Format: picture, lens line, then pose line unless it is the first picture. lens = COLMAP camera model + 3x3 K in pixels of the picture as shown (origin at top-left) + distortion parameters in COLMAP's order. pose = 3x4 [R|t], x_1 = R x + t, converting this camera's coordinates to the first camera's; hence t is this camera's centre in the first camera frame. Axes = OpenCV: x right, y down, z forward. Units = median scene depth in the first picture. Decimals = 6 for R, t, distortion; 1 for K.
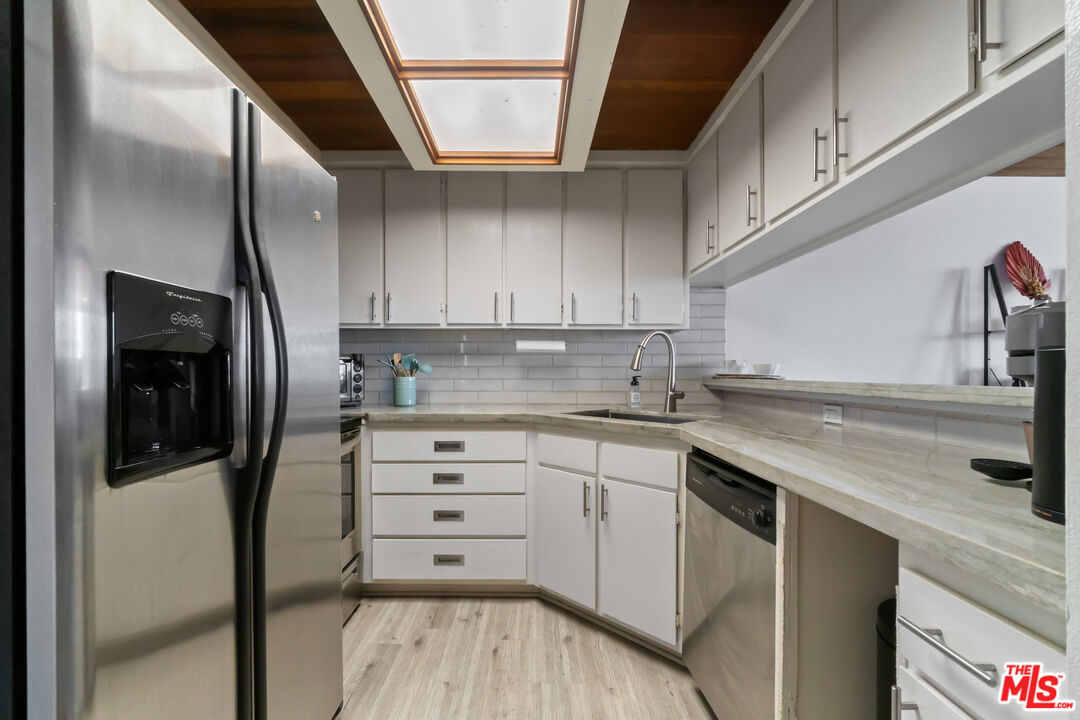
lens RADIAL K [[469.4, 0, 519.2], [0, 469.4, 373.5], [0, 0, 1]] dist [-0.007824, 0.001720]
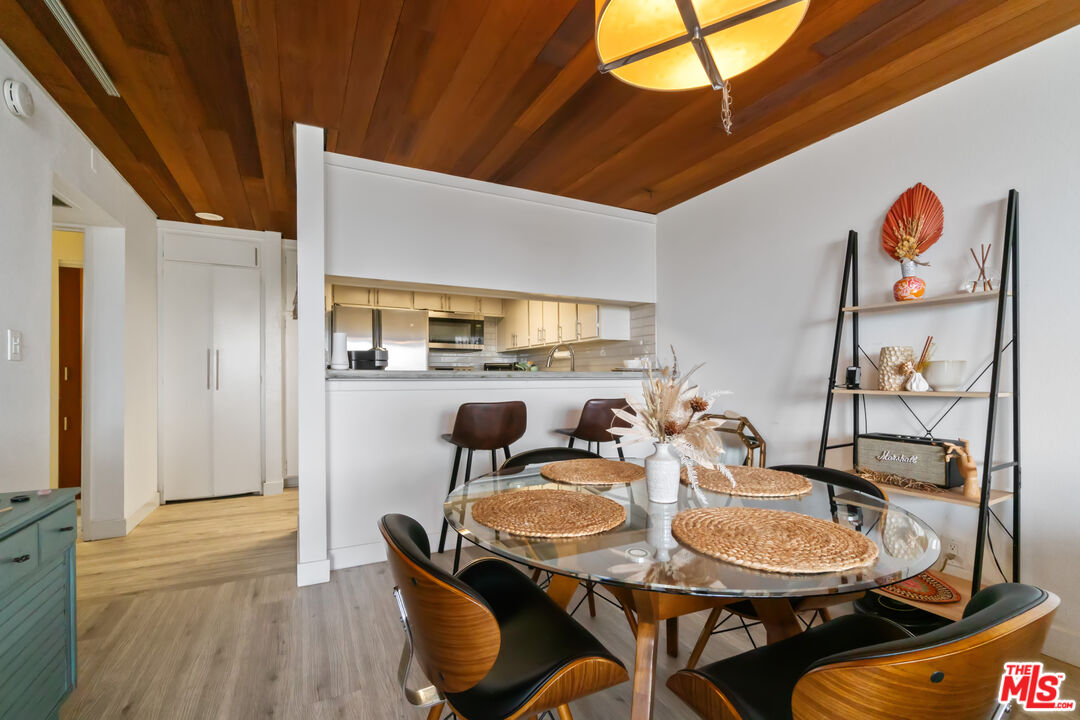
lens RADIAL K [[469.4, 0, 534.0], [0, 469.4, 376.7], [0, 0, 1]] dist [-0.007824, 0.001720]
pose [[0.453405, -0.003854, -0.891296, 1.611588], [-0.000132, 0.999990, -0.004391, 0.032679], [0.891305, 0.002109, 0.453400, 0.122382]]
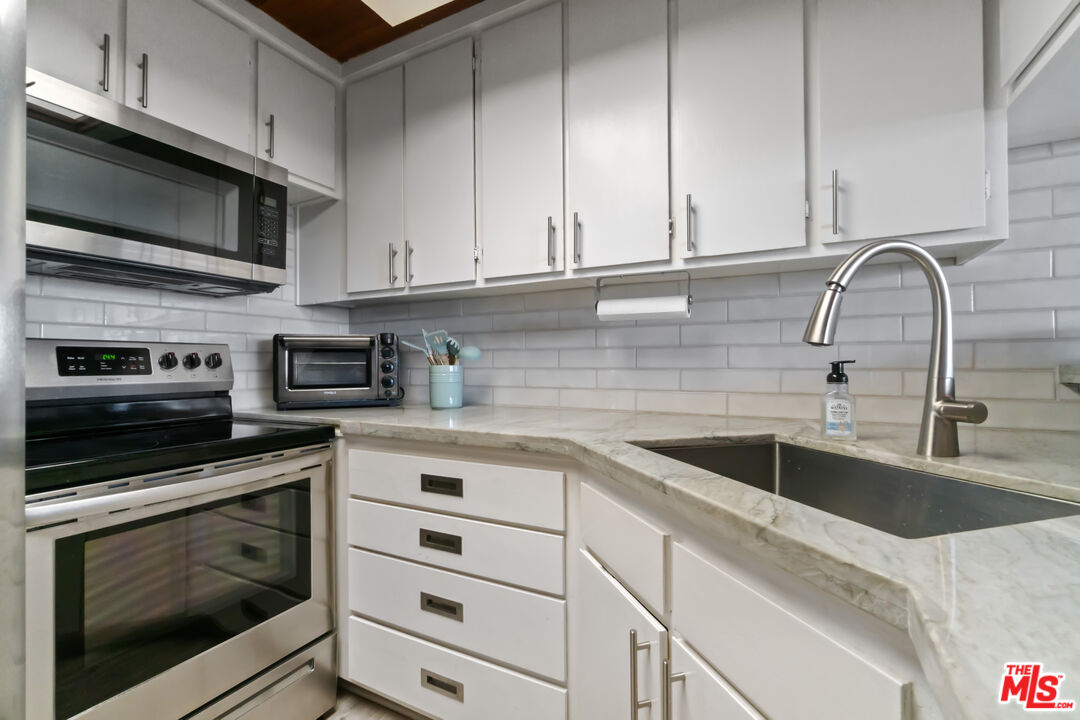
lens RADIAL K [[469.4, 0, 534.9], [0, 469.4, 359.5], [0, 0, 1]] dist [-0.007824, 0.001720]
pose [[0.887195, -0.009449, -0.461298, 0.192947], [0.003977, 0.999910, -0.012833, 0.008174], [0.461378, 0.009550, 0.887152, 0.480309]]
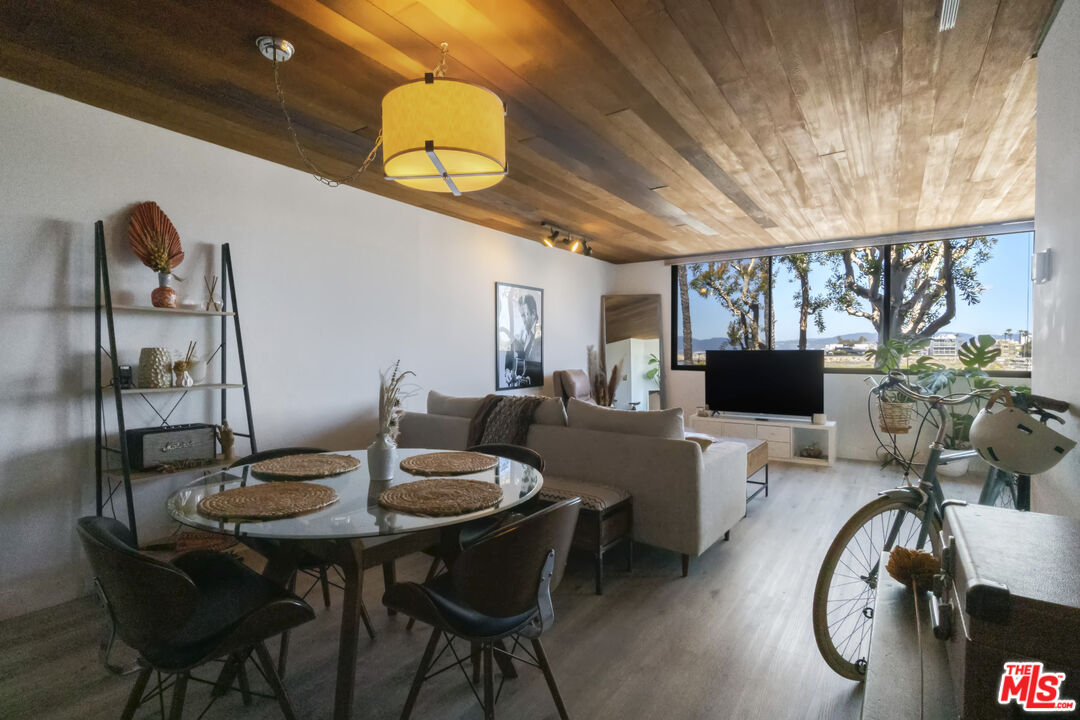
lens RADIAL K [[534.6, 0, 530.6], [0, 534.6, 363.4], [0, 0, 1]] dist [0.002101, -0.001677]
pose [[0.566593, -0.016467, 0.823833, 0.729904], [0.003689, 0.999841, 0.017448, -0.007648], [-0.823989, -0.006847, 0.566564, -0.119695]]
